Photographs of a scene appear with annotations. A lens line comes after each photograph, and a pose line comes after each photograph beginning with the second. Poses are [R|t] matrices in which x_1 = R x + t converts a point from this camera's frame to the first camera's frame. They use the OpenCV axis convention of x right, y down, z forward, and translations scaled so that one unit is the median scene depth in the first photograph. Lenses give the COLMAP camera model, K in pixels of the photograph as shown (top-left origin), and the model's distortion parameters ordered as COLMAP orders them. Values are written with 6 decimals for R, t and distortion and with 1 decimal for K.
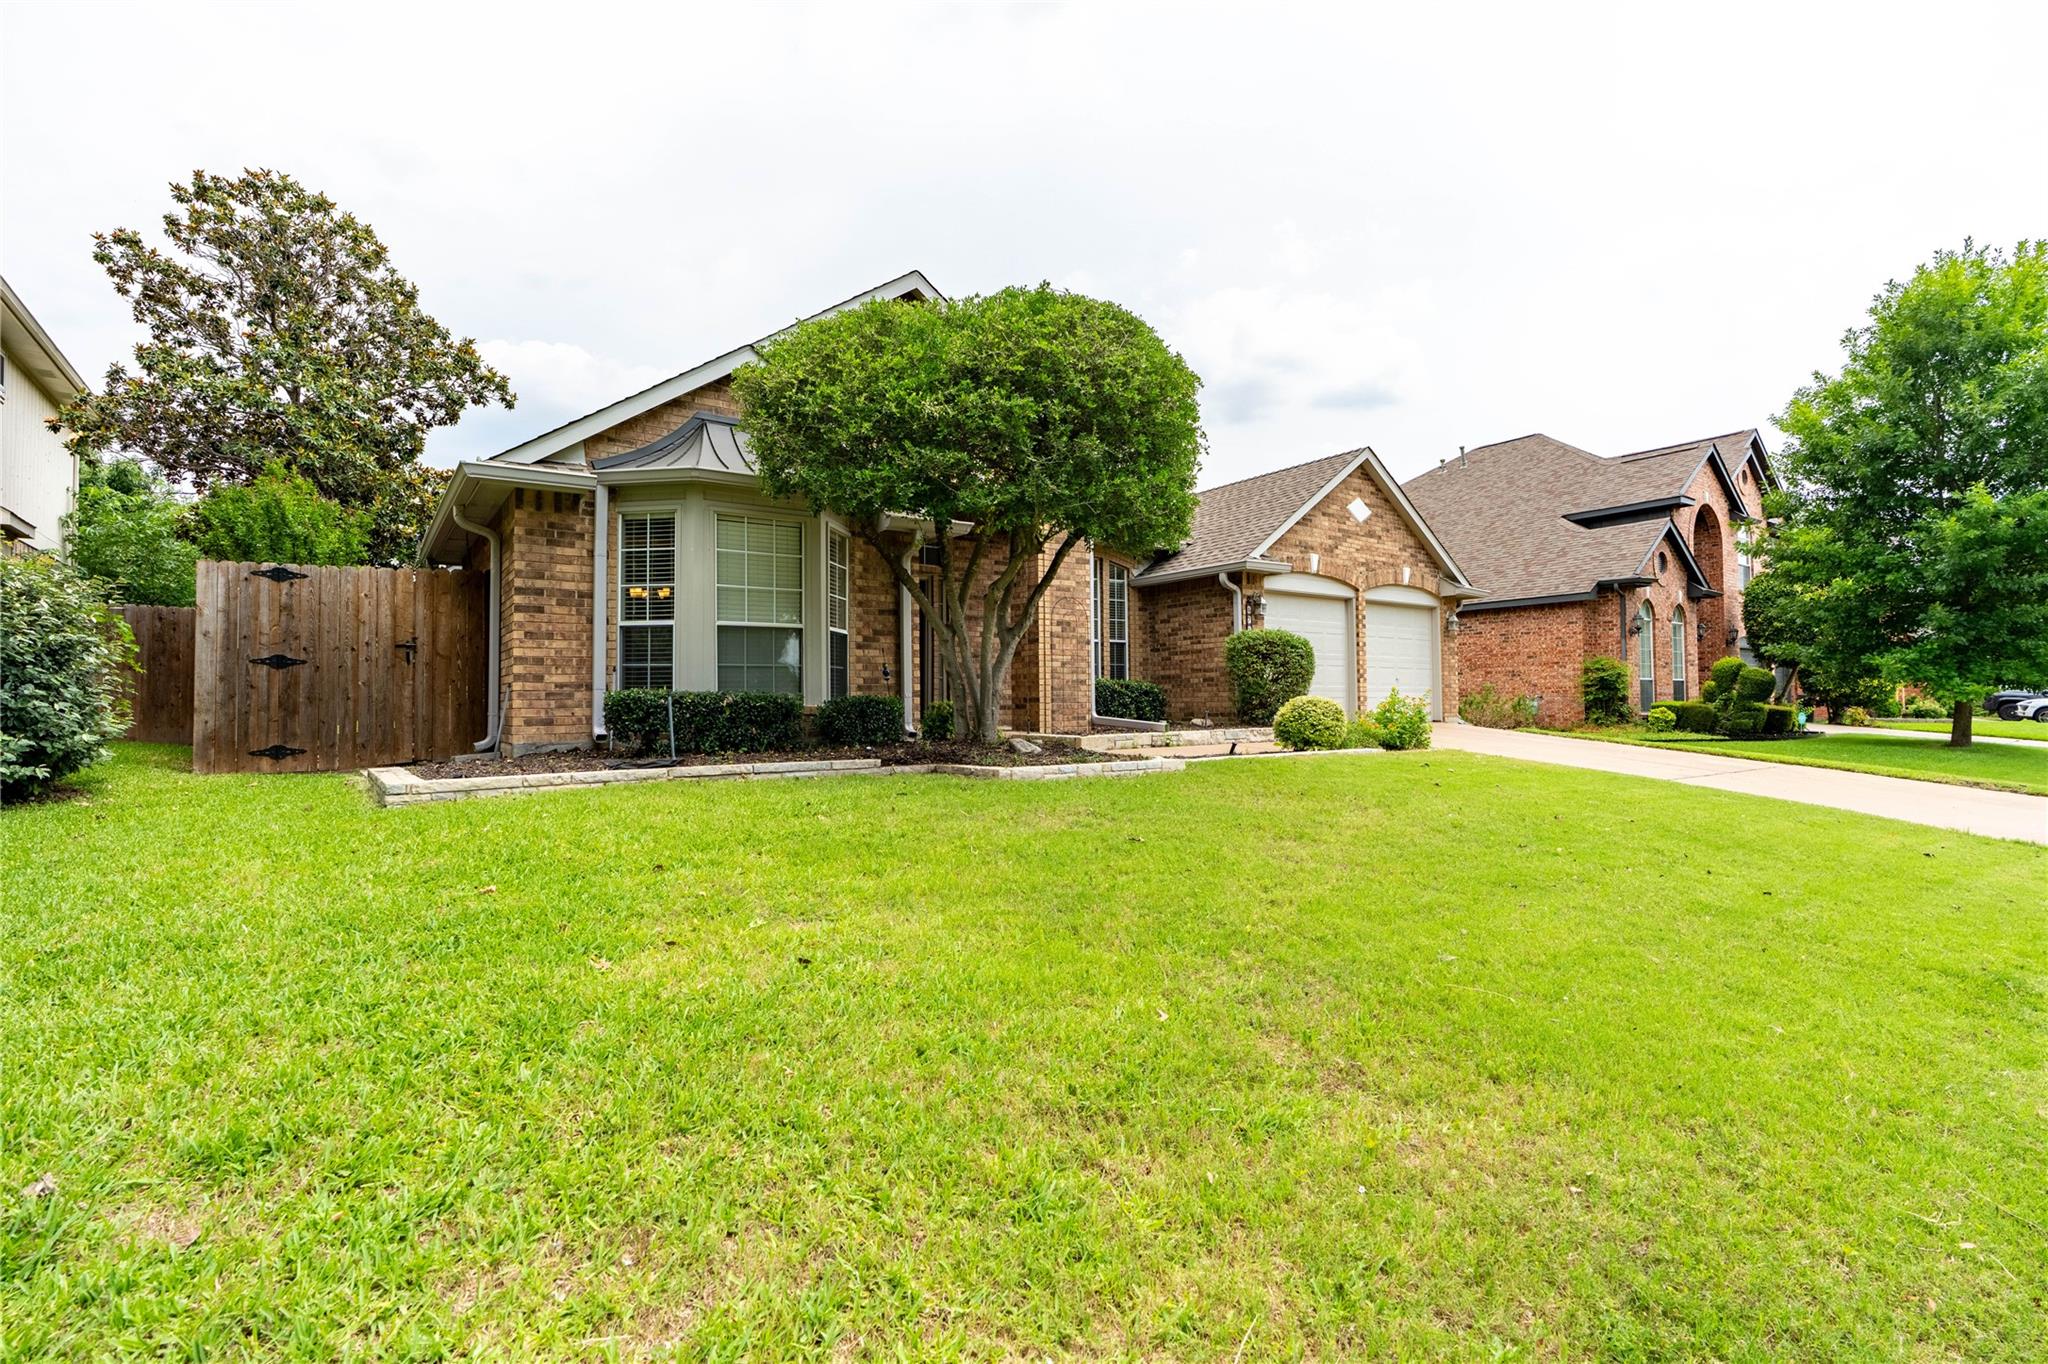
lens RADIAL K [[922.9, 0, 1025.4], [0, 922.9, 693.2], [0, 0, 1]] dist [0.001407, 0.000418]
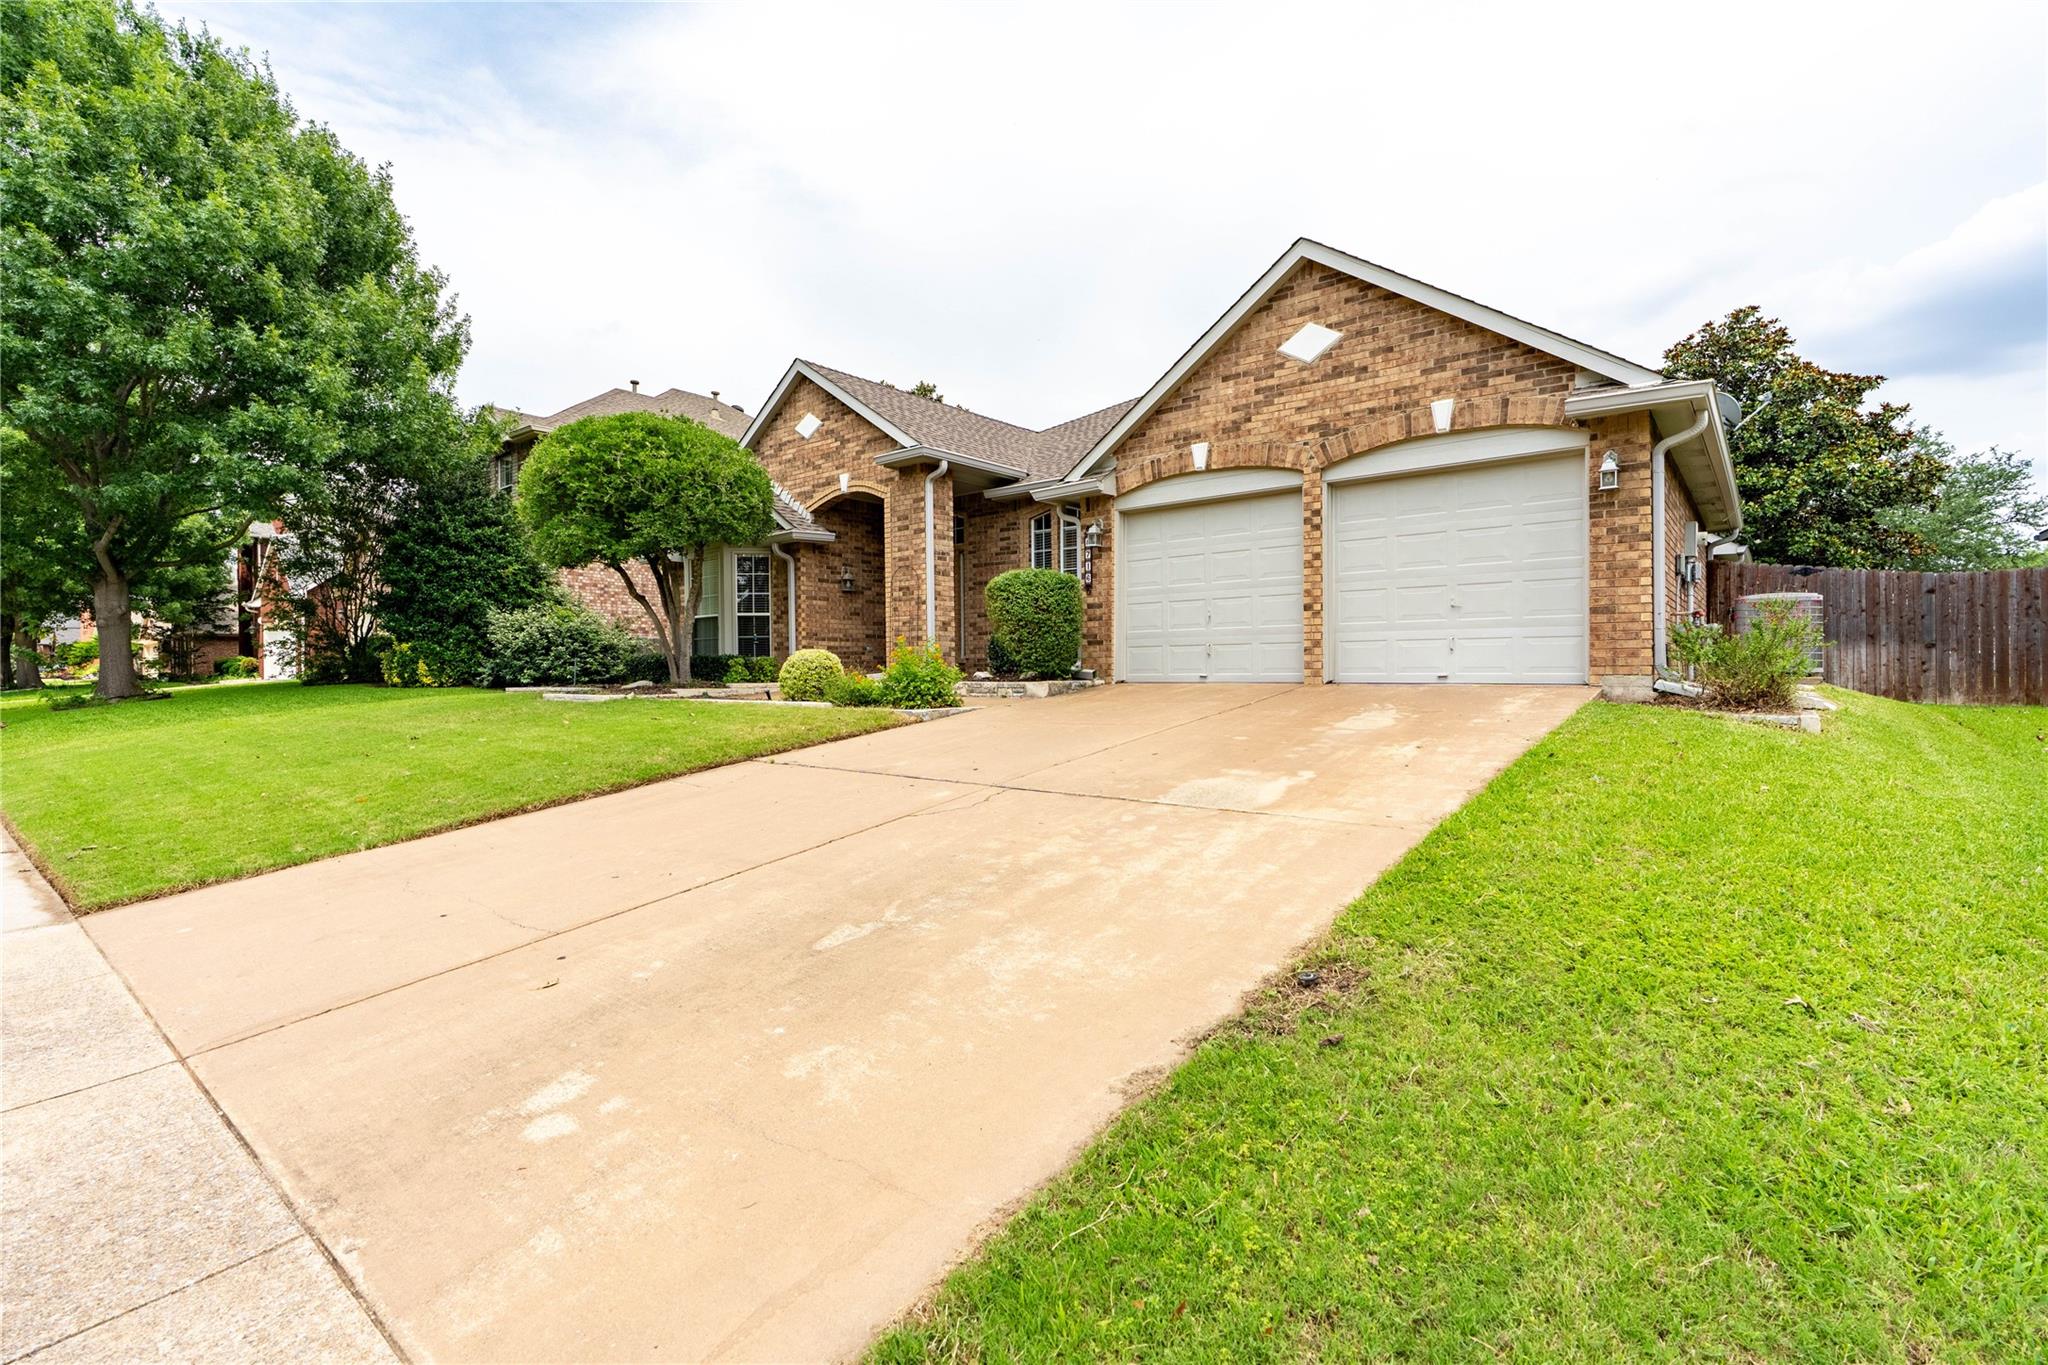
lens RADIAL K [[922.9, 0, 1024.3], [0, 922.9, 668.7], [0, 0, 1]] dist [0.001407, 0.000418]
pose [[0.241746, 0.011256, -0.970274, 0.976415], [0.023937, 0.999559, 0.017560, 0.007768], [0.970044, -0.027470, 0.241370, 0.691166]]
